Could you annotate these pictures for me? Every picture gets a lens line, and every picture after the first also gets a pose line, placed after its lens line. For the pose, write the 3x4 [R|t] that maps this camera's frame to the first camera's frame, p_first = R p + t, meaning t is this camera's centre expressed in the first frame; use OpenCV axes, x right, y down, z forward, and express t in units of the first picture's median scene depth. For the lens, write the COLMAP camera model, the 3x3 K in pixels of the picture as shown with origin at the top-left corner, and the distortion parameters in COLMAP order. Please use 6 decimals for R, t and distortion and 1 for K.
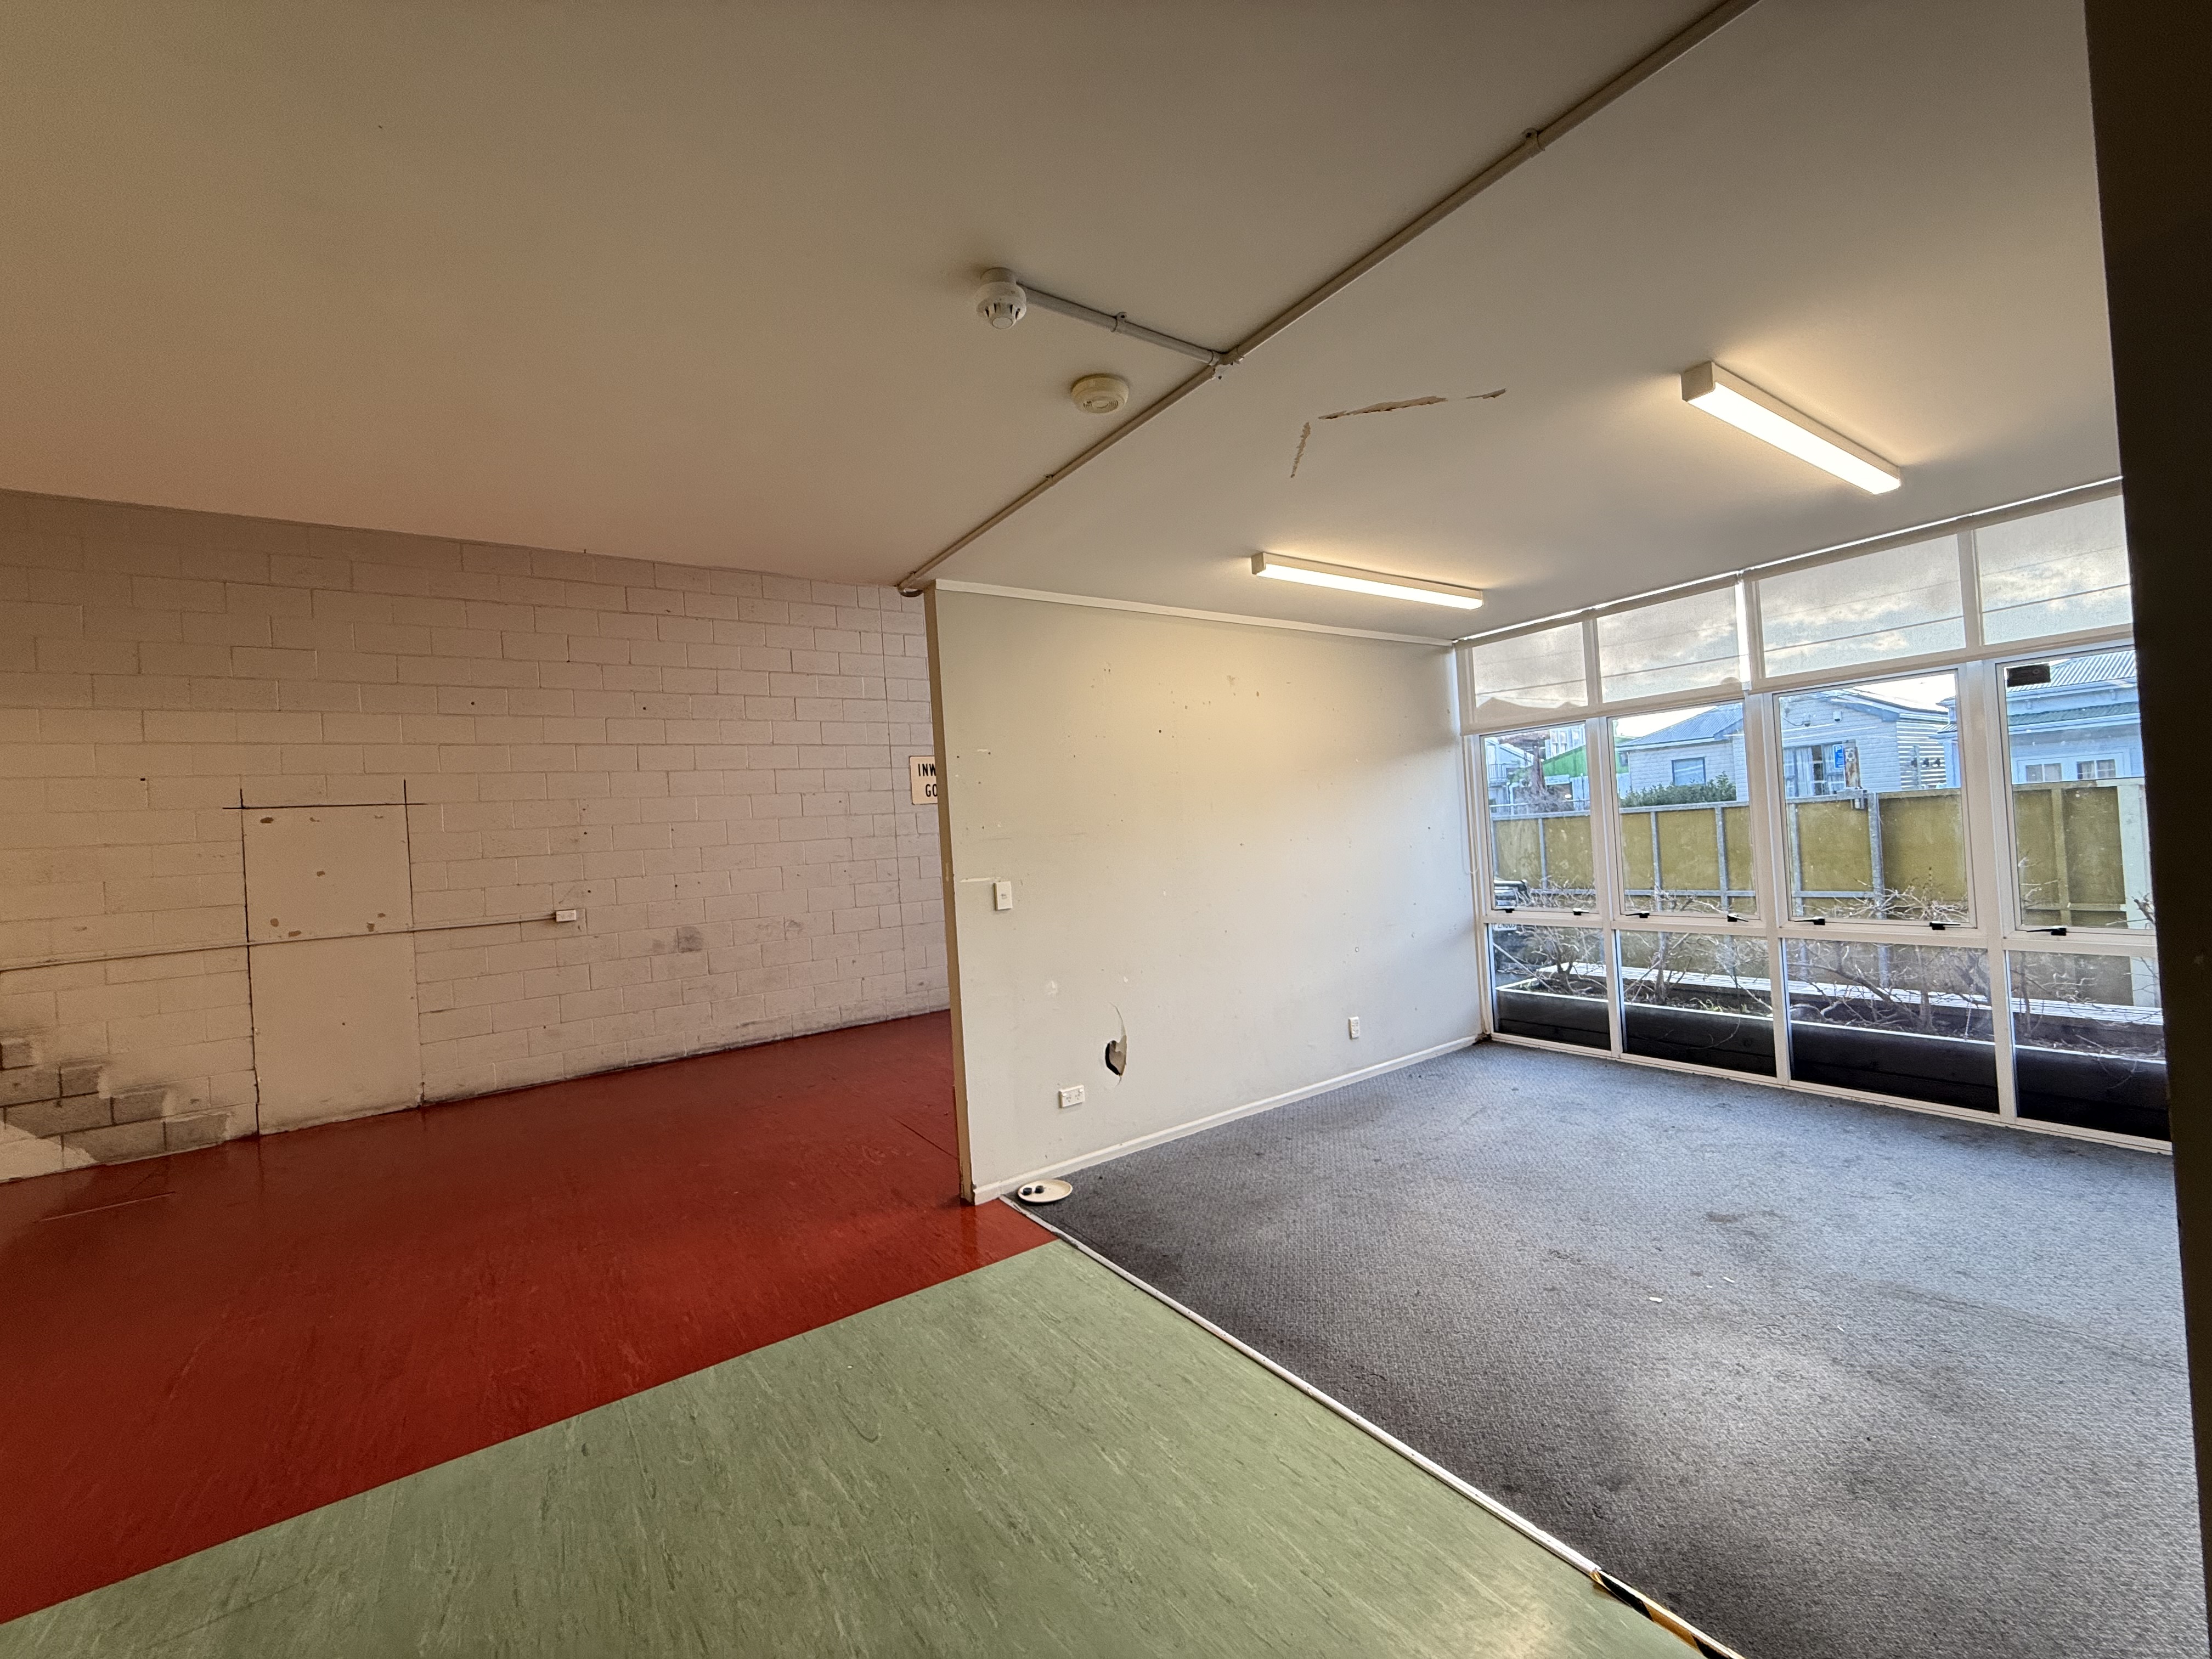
lens RADIAL K [[888.7, 0, 1106.0], [0, 888.7, 833.9], [0, 0, 1]] dist [-0.001499, 0.000034]
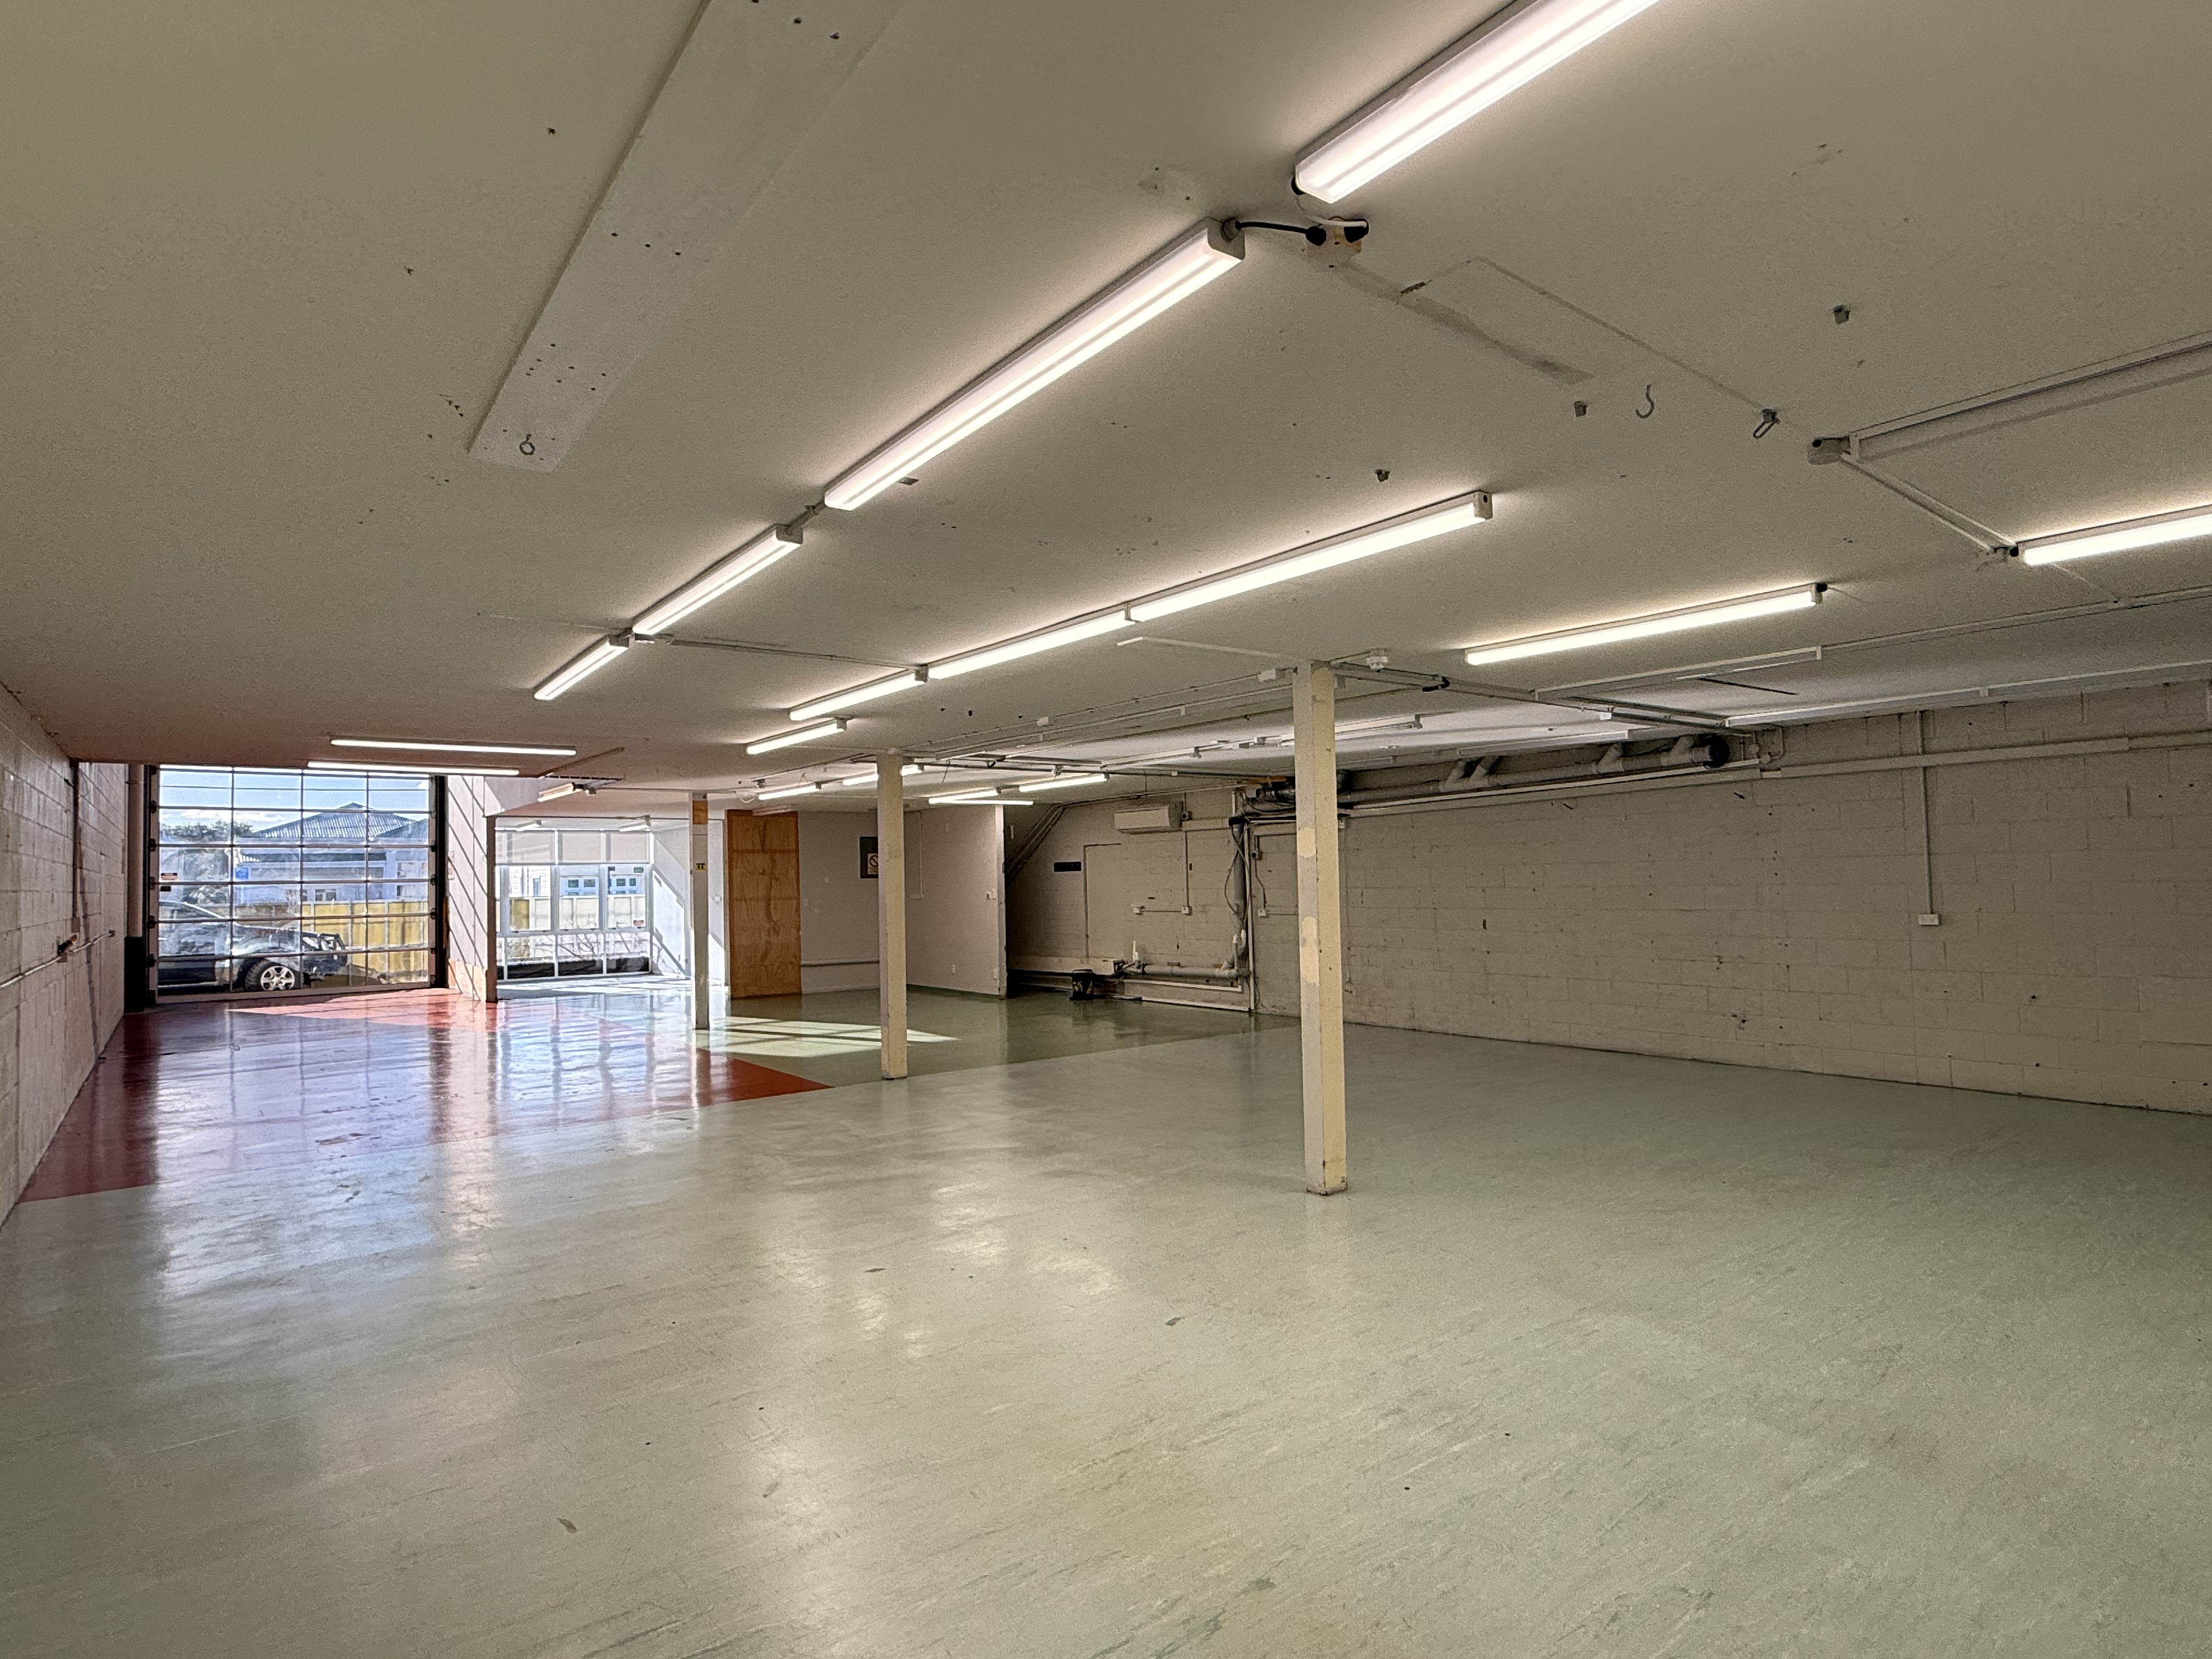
lens RADIAL K [[1158.4, 0, 1107.0], [0, 1158.4, 826.8], [0, 0, 1]] dist [-0.003341, -0.000923]
pose [[-0.059330, 0.110476, 0.992106, -3.286107], [0.020103, 0.993788, -0.109461, 0.195053], [-0.998036, 0.013450, -0.061182, -0.724550]]
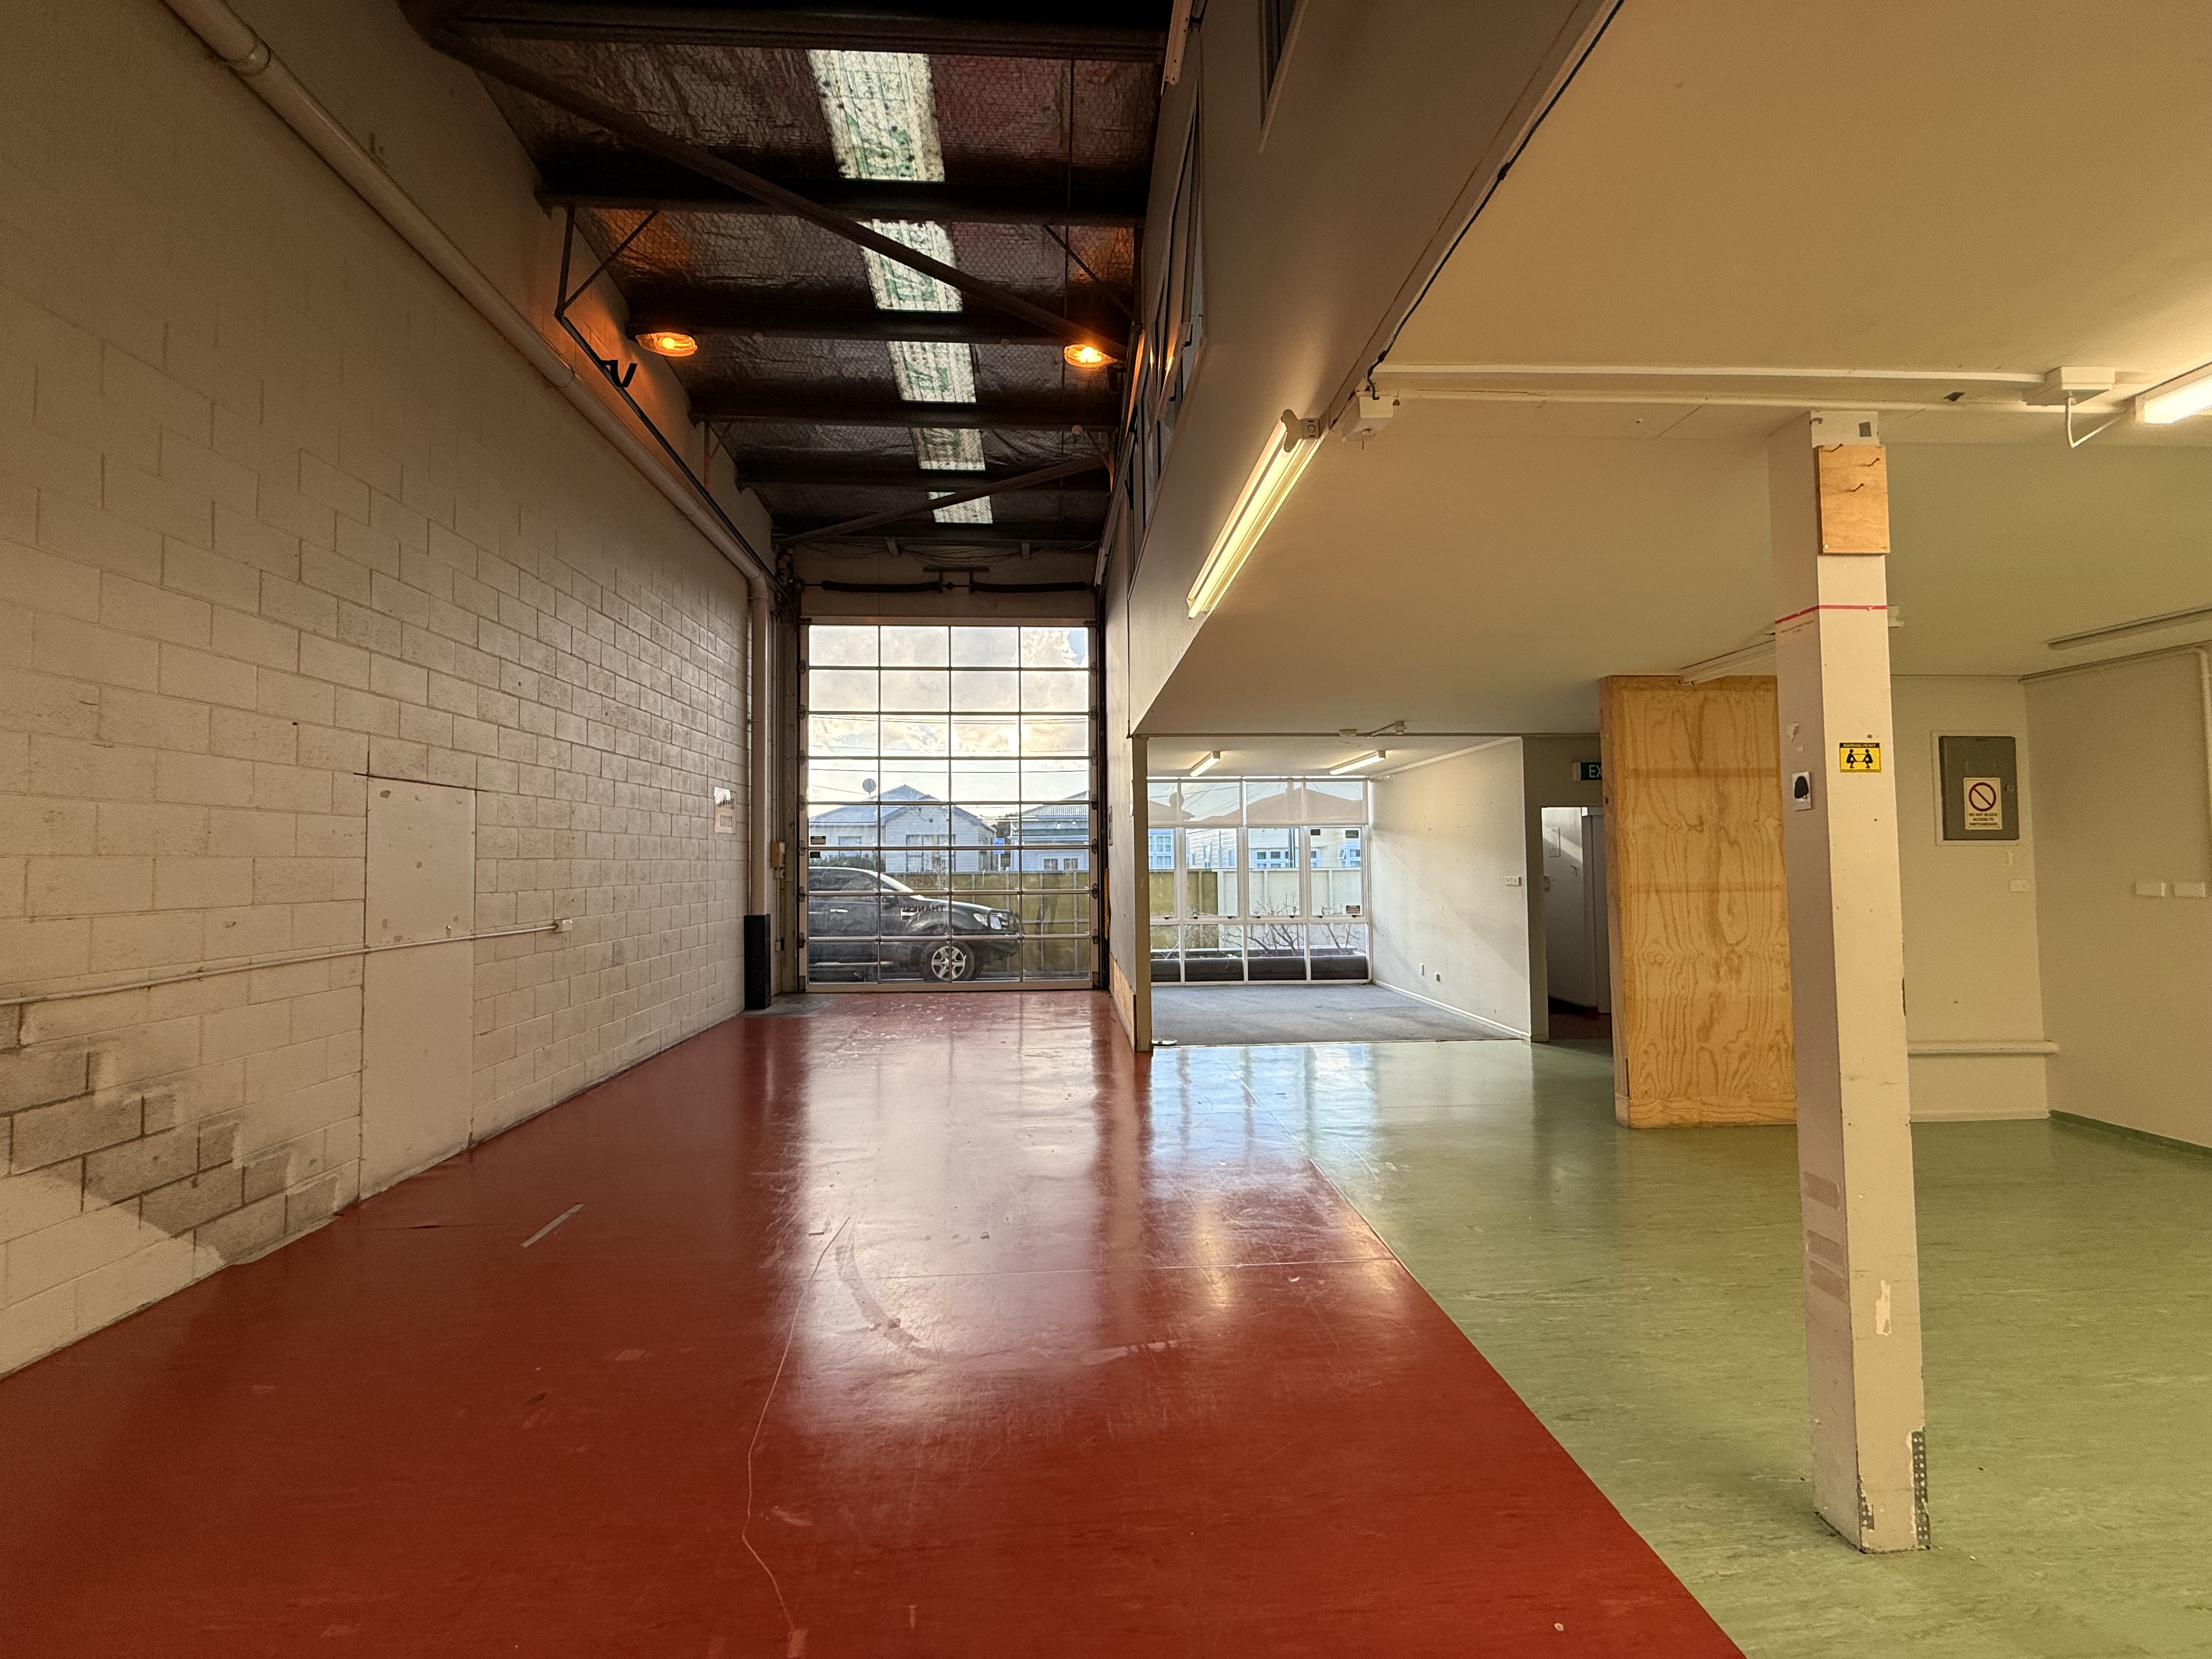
lens RADIAL K [[888.7, 0, 1105.1], [0, 888.7, 825.5], [0, 0, 1]] dist [-0.001499, 0.000034]
pose [[0.512872, 0.096229, 0.853055, -1.369466], [-0.027991, 0.995044, -0.095417, 0.074769], [-0.858009, 0.025059, 0.513024, 0.046701]]
